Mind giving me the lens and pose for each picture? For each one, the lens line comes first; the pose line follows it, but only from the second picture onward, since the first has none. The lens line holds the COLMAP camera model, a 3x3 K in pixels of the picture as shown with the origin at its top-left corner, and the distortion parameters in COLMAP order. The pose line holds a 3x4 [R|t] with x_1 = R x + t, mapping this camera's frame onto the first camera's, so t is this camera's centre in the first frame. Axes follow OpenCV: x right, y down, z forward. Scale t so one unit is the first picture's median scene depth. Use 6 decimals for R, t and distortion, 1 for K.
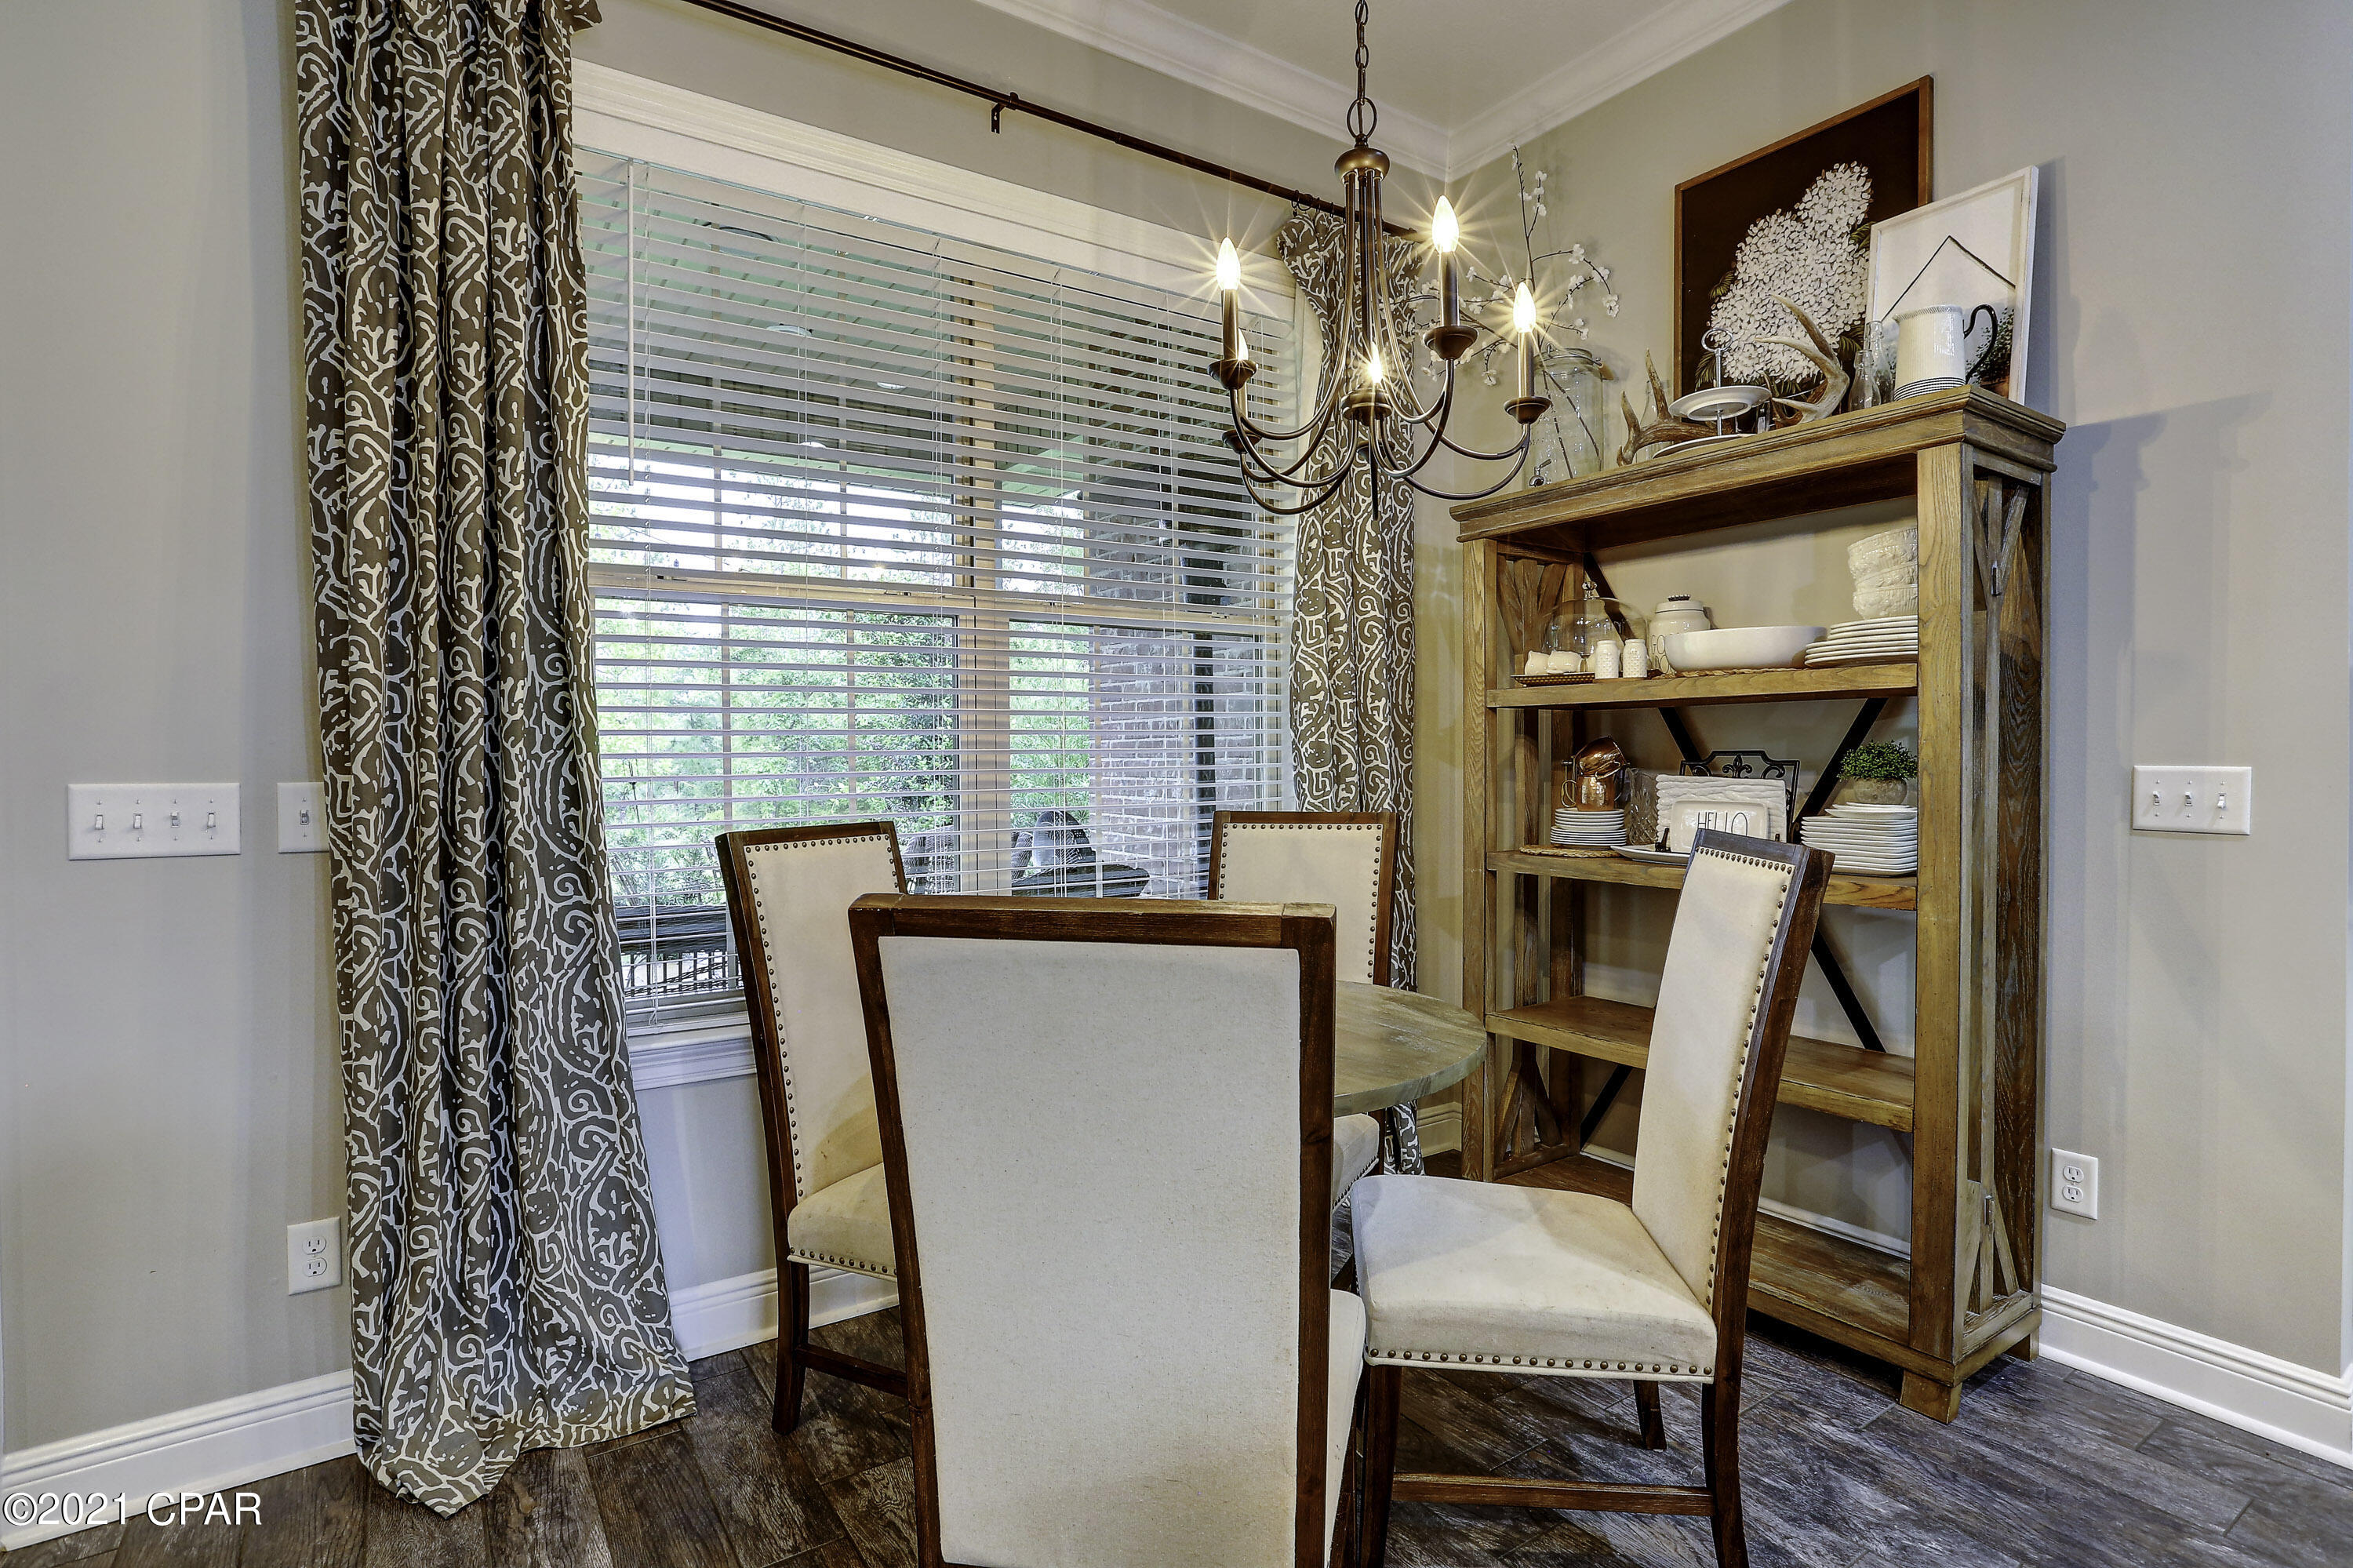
lens RADIAL K [[1201.6, 0, 1176.5], [0, 1201.6, 784.0], [0, 0, 1]] dist [-0.001242, -0.000187]
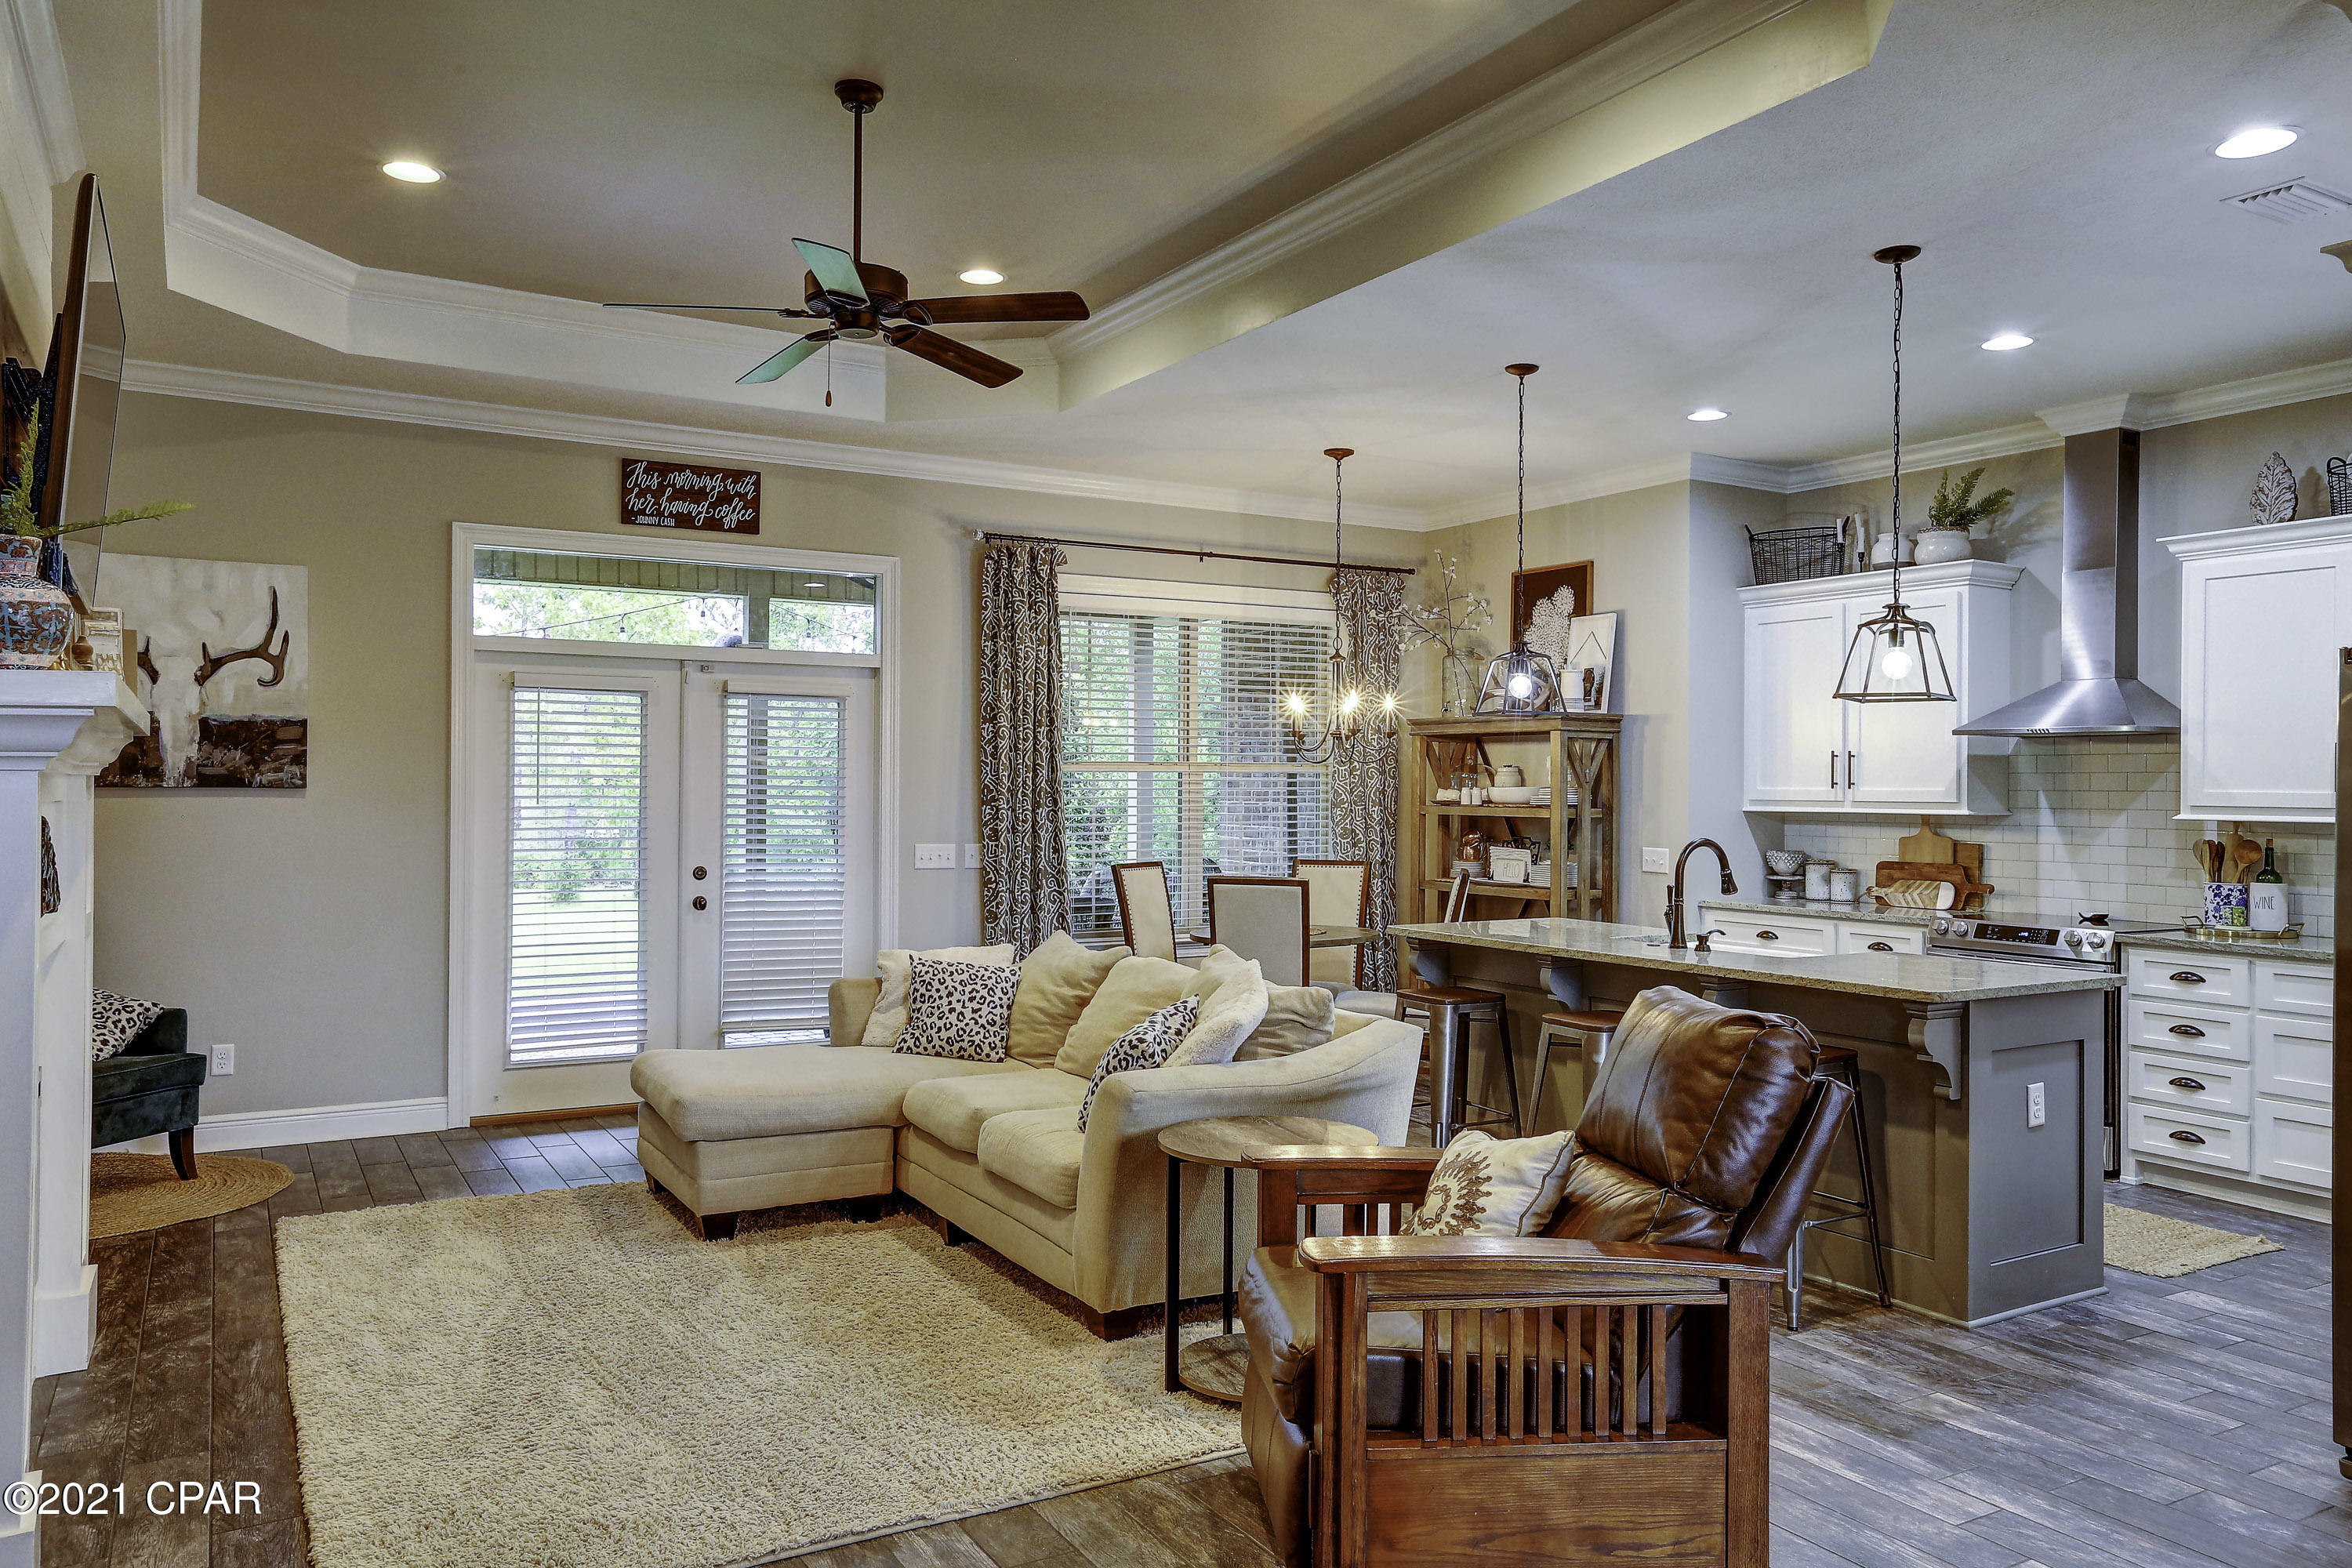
lens RADIAL K [[1647.3, 0, 1148.0], [0, 1647.3, 780.0], [0, 0, 1]] dist [-0.039214, 0.066423]
pose [[0.996914, 0.011759, -0.077611, -0.002131], [-0.013793, 0.999574, -0.025717, -0.044838], [0.077276, 0.026708, 0.996652, -2.192504]]
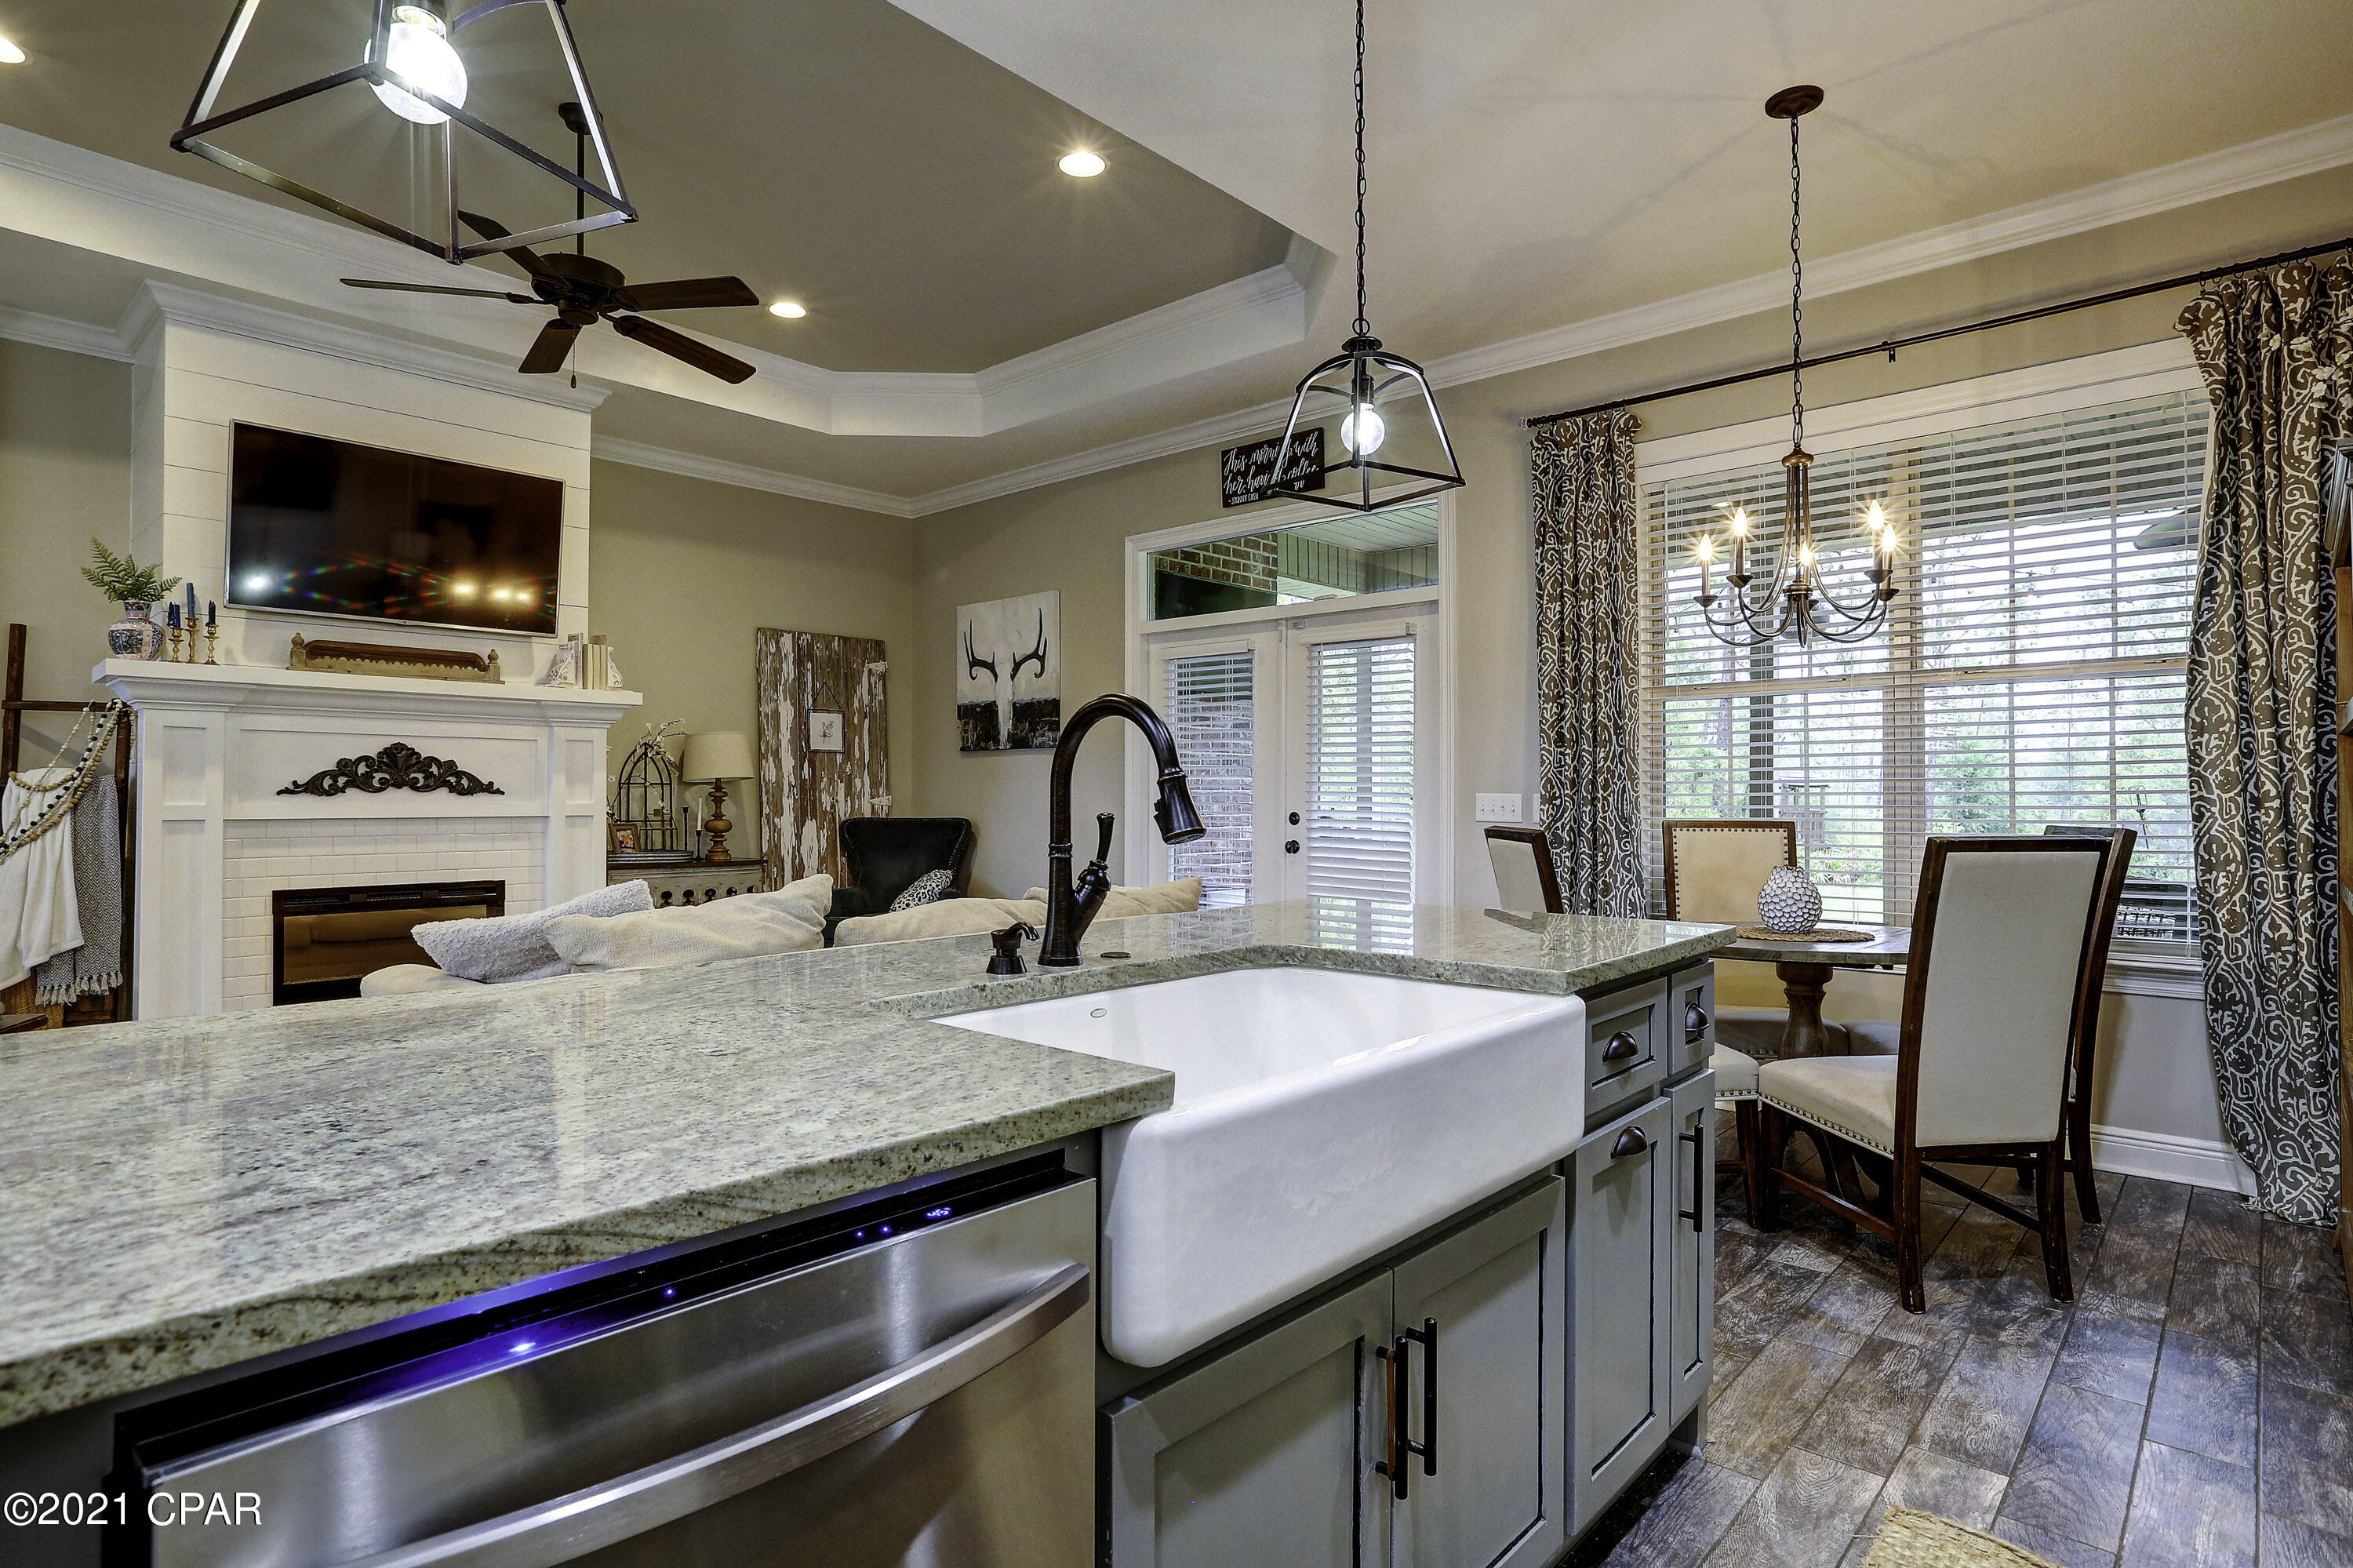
lens RADIAL K [[1230.9, 0, 1139.9], [0, 1230.9, 783.3], [0, 0, 1]] dist [-0.052875, 0.033163]
pose [[0.216187, -0.001163, -0.976351, 1.127197], [-0.024542, 0.999677, -0.006625, 0.010468], [0.976044, 0.025394, 0.216088, -0.228505]]
